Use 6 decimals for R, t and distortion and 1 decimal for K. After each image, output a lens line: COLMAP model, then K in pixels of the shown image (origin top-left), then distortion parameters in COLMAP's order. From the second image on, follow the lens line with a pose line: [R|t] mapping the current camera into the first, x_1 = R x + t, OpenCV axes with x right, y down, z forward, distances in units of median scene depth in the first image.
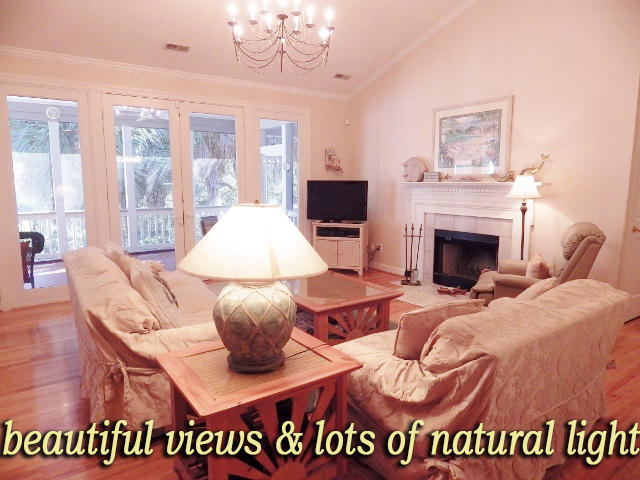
lens RADIAL K [[427.7, 0, 319.3], [0, 427.7, 237.1], [0, 0, 1]] dist [0.006028, -0.007206]
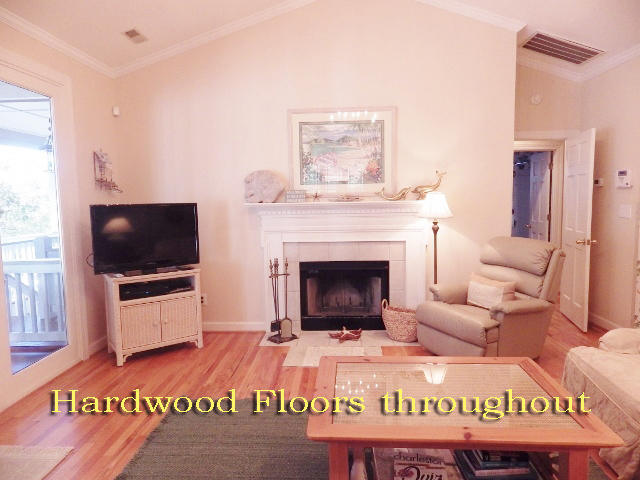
lens RADIAL K [[427.7, 0, 319.3], [0, 427.7, 237.1], [0, 0, 1]] dist [0.006028, -0.007206]
pose [[0.611002, -0.082018, 0.787369, -0.329257], [0.122703, 0.992410, 0.008158, -0.067646], [-0.782062, 0.091628, 0.616428, 0.492185]]
